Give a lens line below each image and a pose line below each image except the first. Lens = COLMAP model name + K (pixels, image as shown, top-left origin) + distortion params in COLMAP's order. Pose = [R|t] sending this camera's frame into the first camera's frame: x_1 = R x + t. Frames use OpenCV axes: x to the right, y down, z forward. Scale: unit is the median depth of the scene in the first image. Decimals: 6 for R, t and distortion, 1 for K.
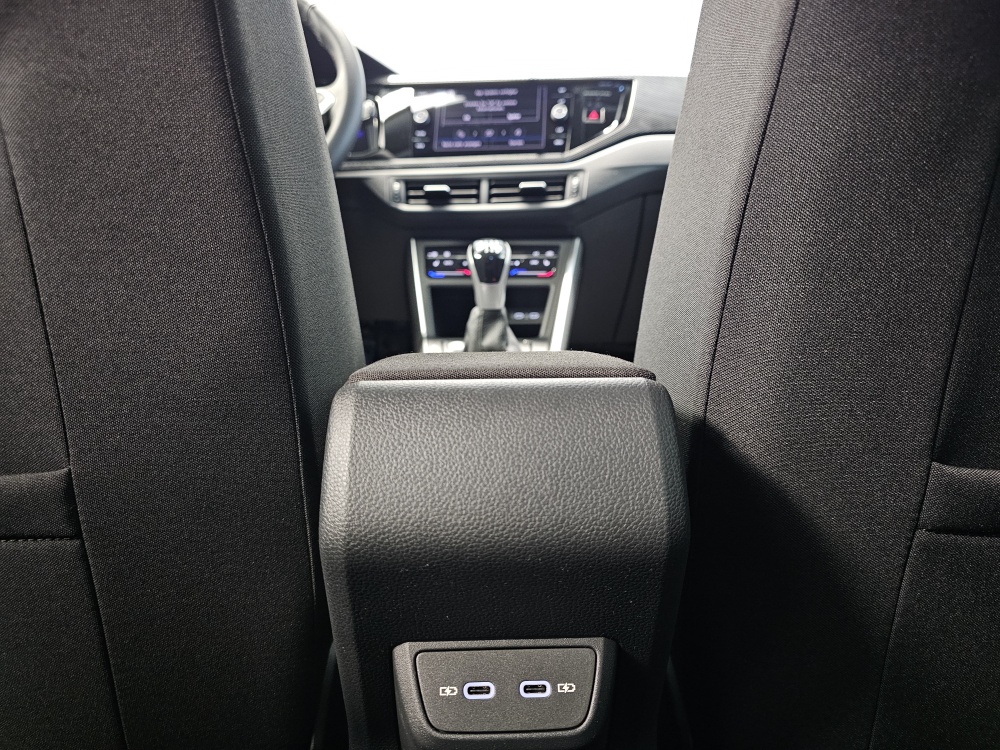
lens RADIAL K [[672.2, 0, 505.6], [0, 672.2, 369.5], [0, 0, 1]] dist [0.055495, -0.059802]
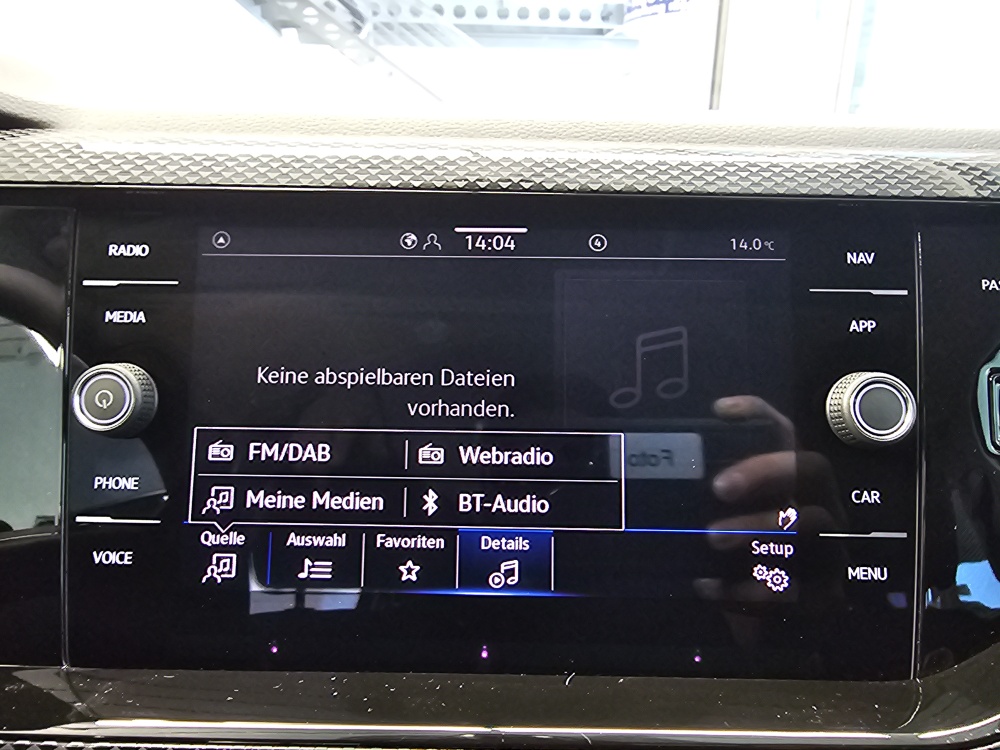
lens RADIAL K [[673.0, 0, 488.4], [0, 673.0, 373.4], [0, 0, 1]] dist [0.001328, -0.002447]
pose [[0.995787, -0.018069, 0.089893, -0.042732], [0.005756, 0.990776, 0.135384, -0.427499], [-0.091511, -0.134297, 0.986707, 0.856293]]
